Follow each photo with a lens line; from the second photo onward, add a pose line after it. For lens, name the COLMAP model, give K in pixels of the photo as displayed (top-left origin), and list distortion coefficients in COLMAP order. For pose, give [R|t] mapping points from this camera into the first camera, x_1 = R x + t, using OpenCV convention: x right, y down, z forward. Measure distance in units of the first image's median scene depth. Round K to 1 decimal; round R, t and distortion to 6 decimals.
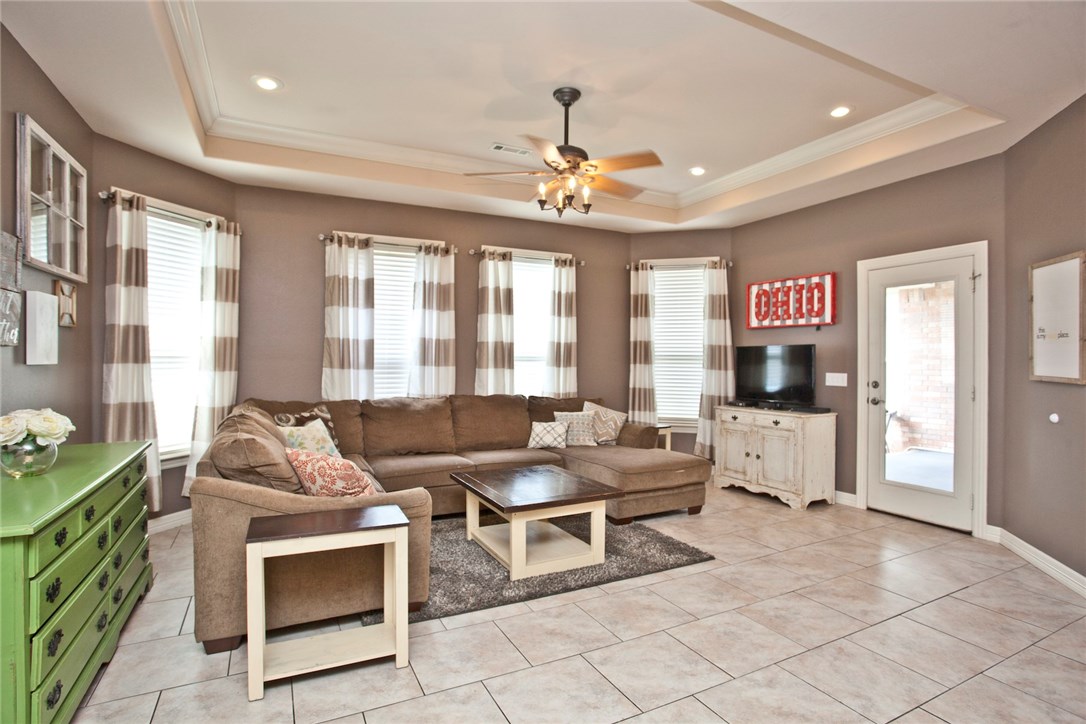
lens RADIAL K [[570.1, 0, 544.5], [0, 570.1, 348.8], [0, 0, 1]] dist [-0.026401, 0.002188]
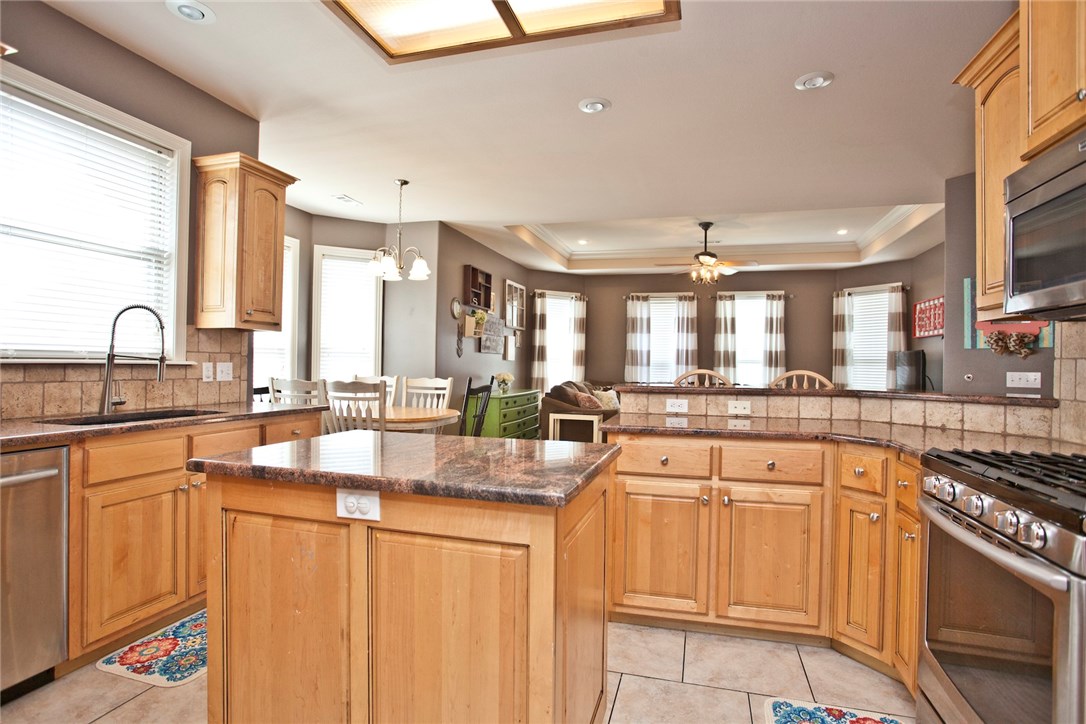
lens RADIAL K [[573.7, 0, 542.0], [0, 573.7, 367.2], [0, 0, 1]] dist [-0.057887, 0.000891]
pose [[0.724090, 0.007251, -0.689668, 0.692001], [0.001209, 0.999930, 0.011782, 0.015686], [0.689705, -0.009365, 0.724030, -0.561324]]
